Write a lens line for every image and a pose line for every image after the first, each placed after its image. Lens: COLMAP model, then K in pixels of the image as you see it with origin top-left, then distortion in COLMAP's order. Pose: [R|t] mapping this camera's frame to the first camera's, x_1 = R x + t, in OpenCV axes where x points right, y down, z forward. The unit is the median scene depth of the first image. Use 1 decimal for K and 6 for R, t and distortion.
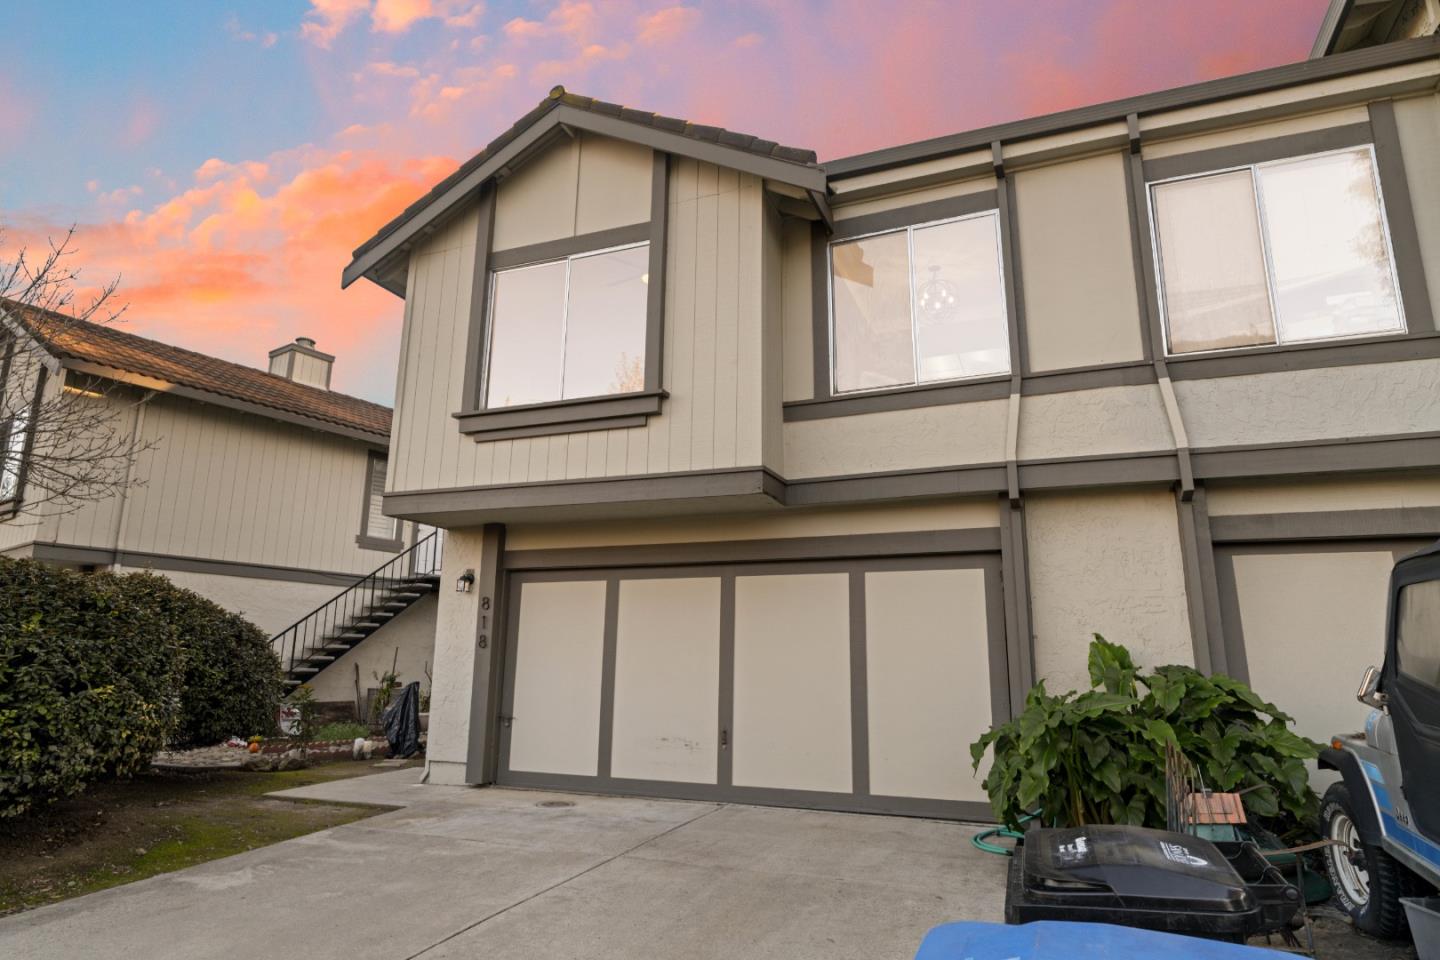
lens RADIAL K [[826.3, 0, 729.2], [0, 826.3, 474.5], [0, 0, 1]] dist [0.001094, -0.000762]
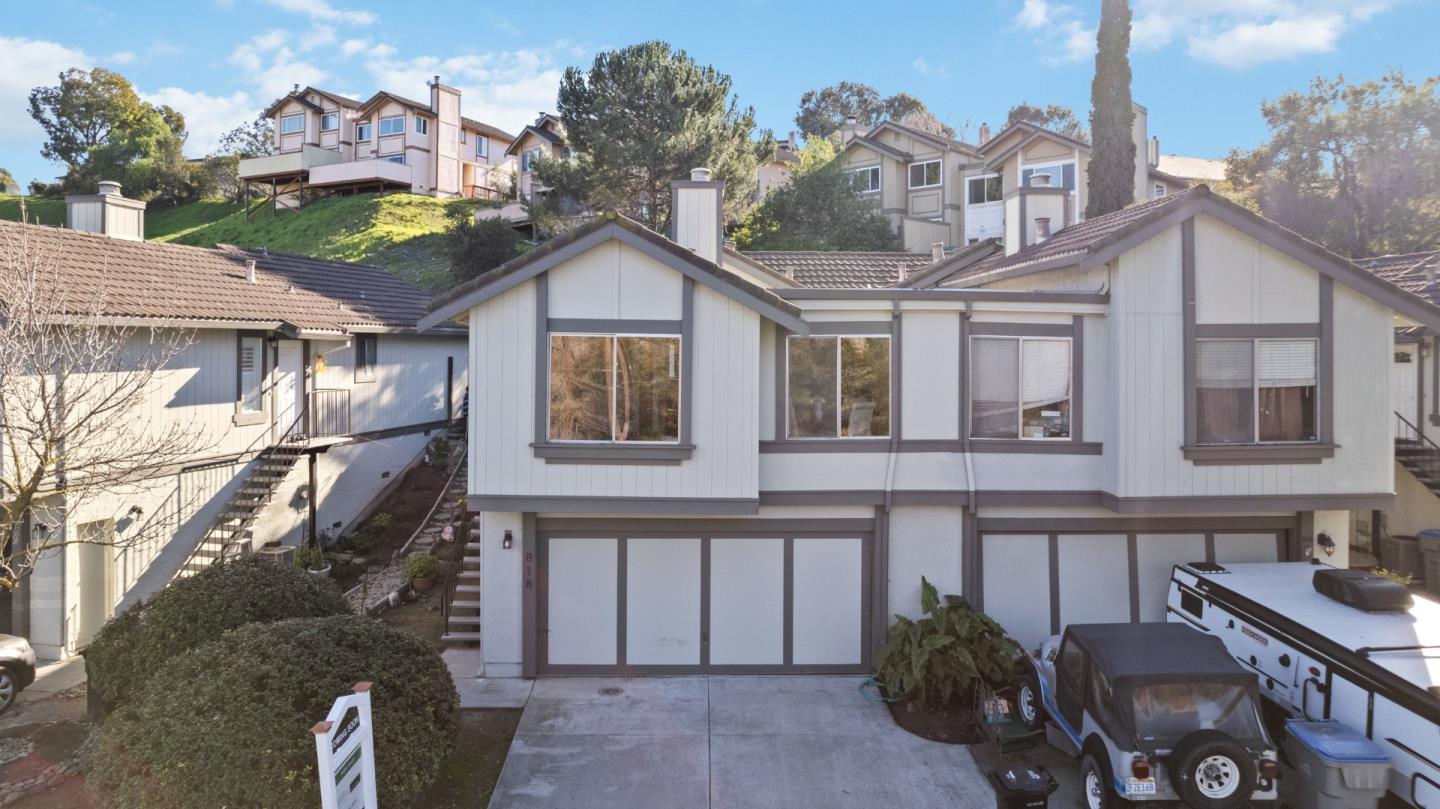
lens RADIAL K [[919.9, 0, 725.6], [0, 919.9, 338.7], [0, 0, 1]] dist [-0.048004, 0.037753]
pose [[0.919637, 0.000788, 0.392770, -0.688600], [-0.086180, 0.976034, 0.199826, -0.633227], [-0.383199, -0.217616, 0.897665, -0.523799]]
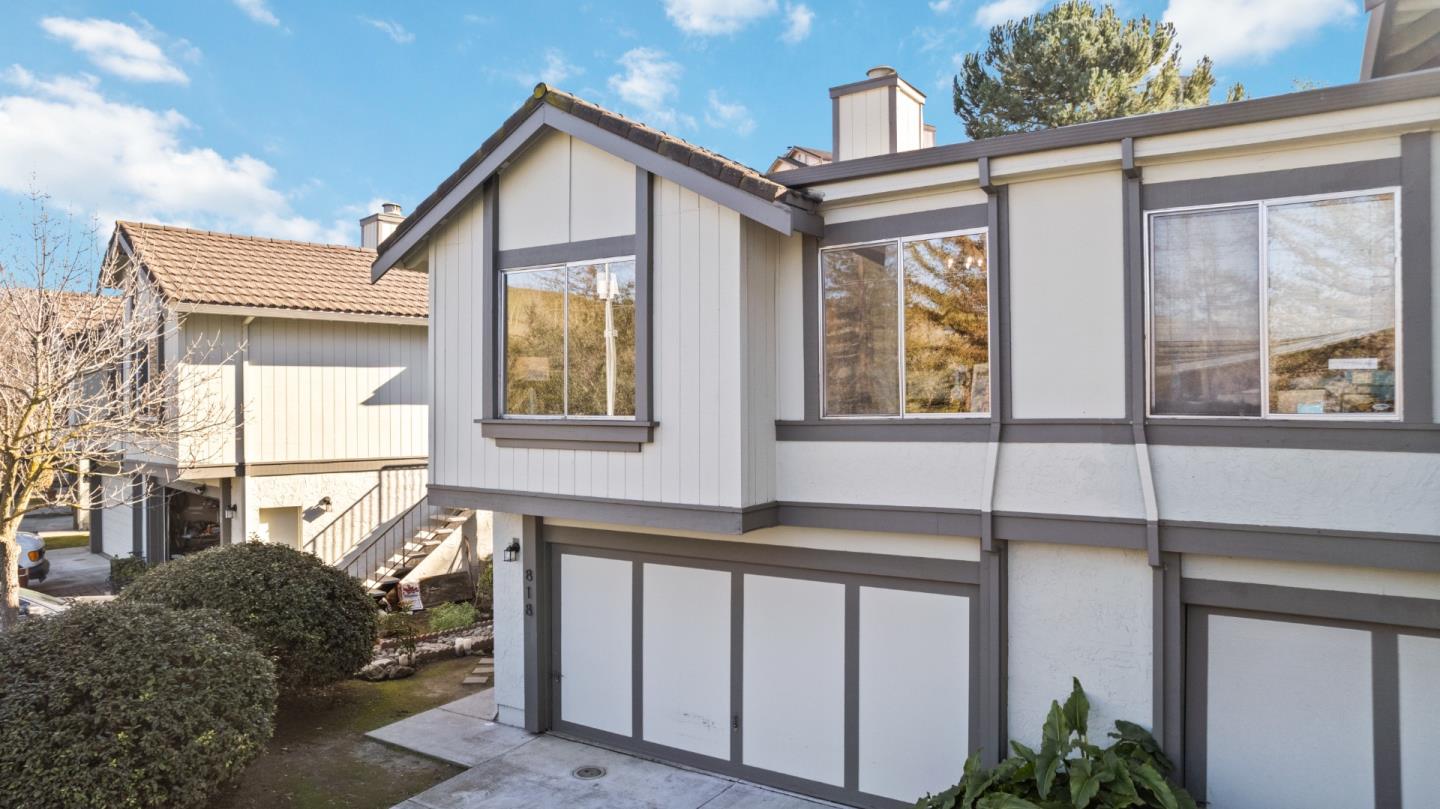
lens RADIAL K [[919.9, 0, 733.0], [0, 919.9, 399.0], [0, 0, 1]] dist [-0.048004, 0.037753]
pose [[0.982633, -0.016159, -0.184856, 0.222519], [0.055503, 0.976189, 0.209702, -0.351774], [0.177066, -0.216320, 0.960132, -0.066224]]
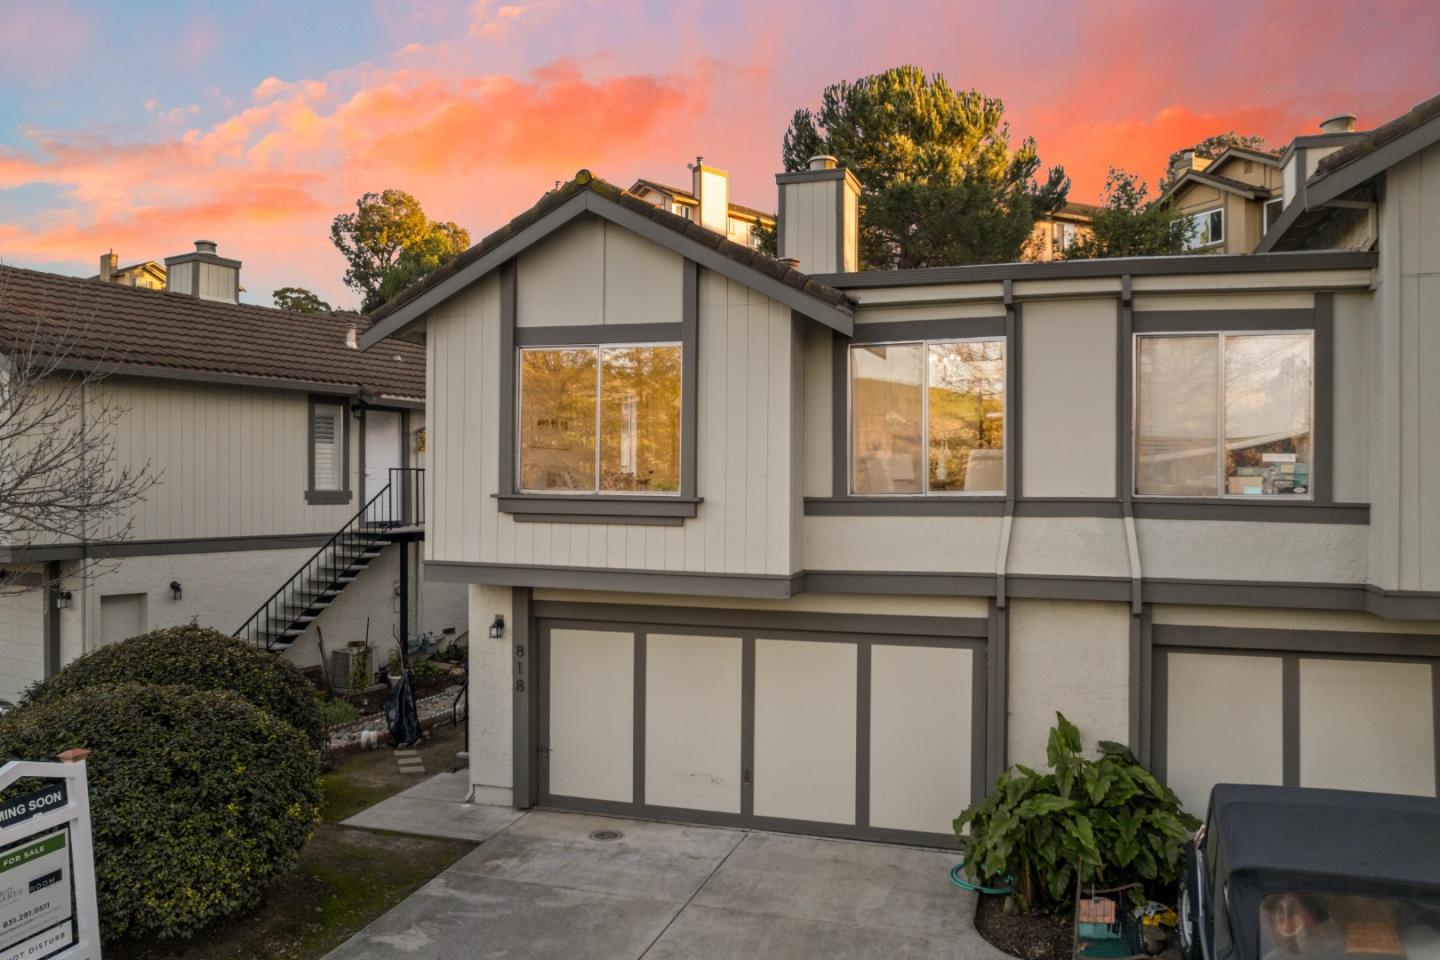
lens RADIAL K [[1076.2, 0, 736.3], [0, 1076.2, 482.9], [0, 0, 1]] dist [-0.064151, 0.046562]
pose [[0.996868, -0.003941, 0.078980, -0.139699], [-0.013862, 0.974583, 0.223595, -0.430217], [-0.077853, -0.223990, 0.971477, -0.383853]]
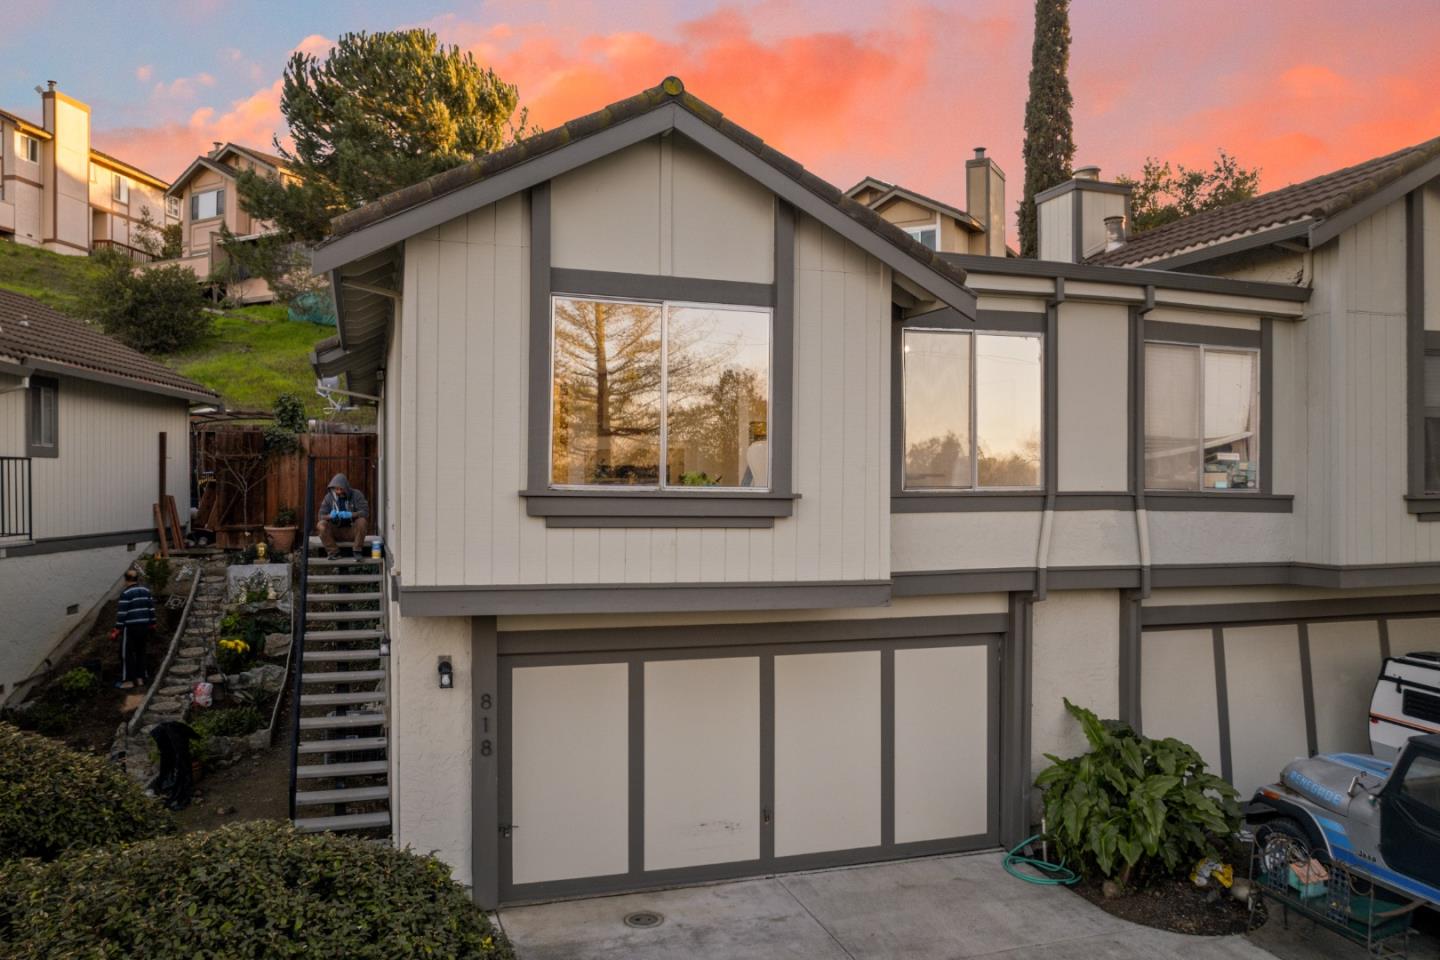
lens RADIAL K [[1076.2, 0, 723.5], [0, 1076.2, 484.3], [0, 0, 1]] dist [-0.064151, 0.046562]
pose [[0.770520, -0.004739, 0.637398, -0.893699], [-0.140876, 0.973978, 0.177540, -0.307555], [-0.621653, -0.226592, 0.749802, 0.138061]]
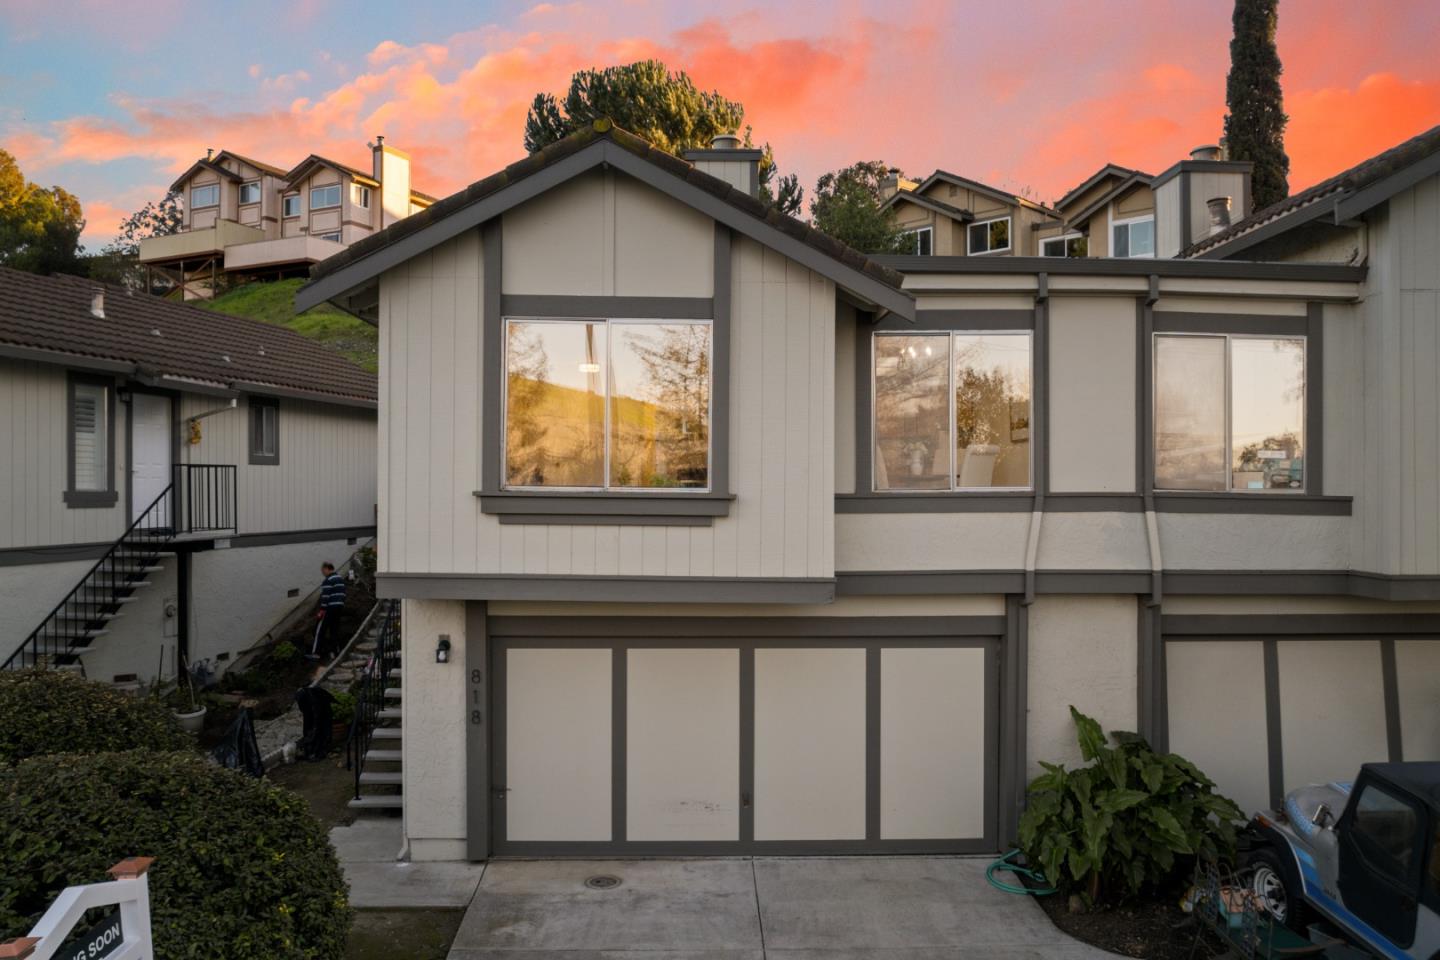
lens RADIAL K [[1076.2, 0, 728.8], [0, 1076.2, 484.0], [0, 0, 1]] dist [-0.064151, 0.046562]
pose [[0.918911, -0.005029, 0.394433, -0.577857], [-0.083398, 0.974839, 0.206722, -0.369231], [-0.385548, -0.222854, 0.895371, -0.146061]]
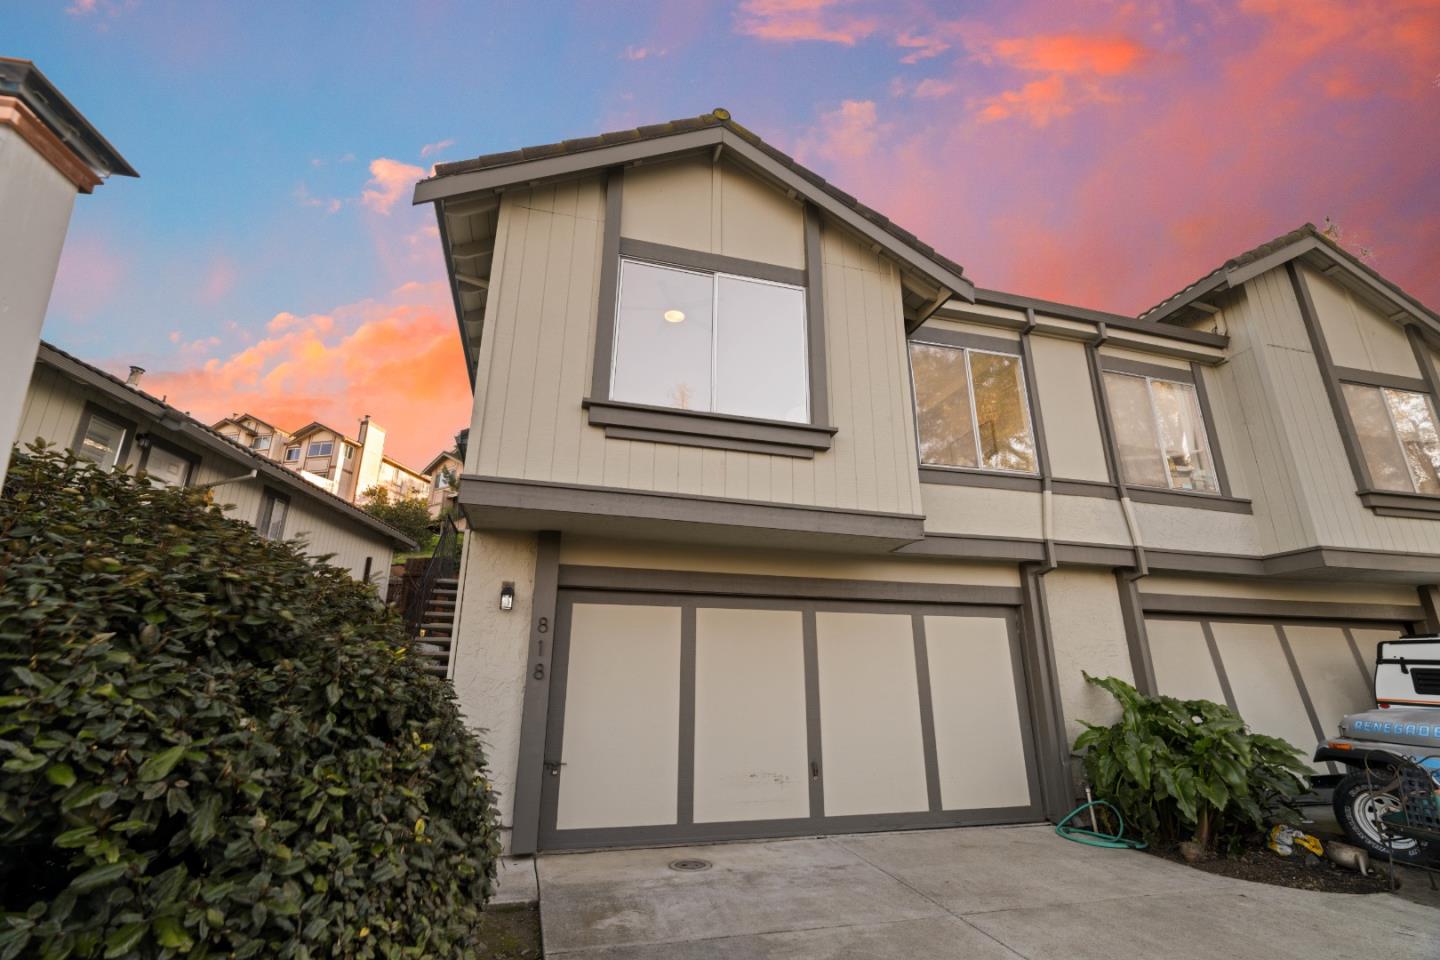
lens RADIAL K [[641.4, 0, 724.6], [0, 641.4, 477.1], [0, 0, 1]] dist [-0.007779, 0.003246]
pose [[0.800088, 0.177744, 0.572944, -0.626078], [-0.130994, 0.983813, -0.122282, 0.072651], [-0.585405, 0.022784, 0.810421, 0.412329]]
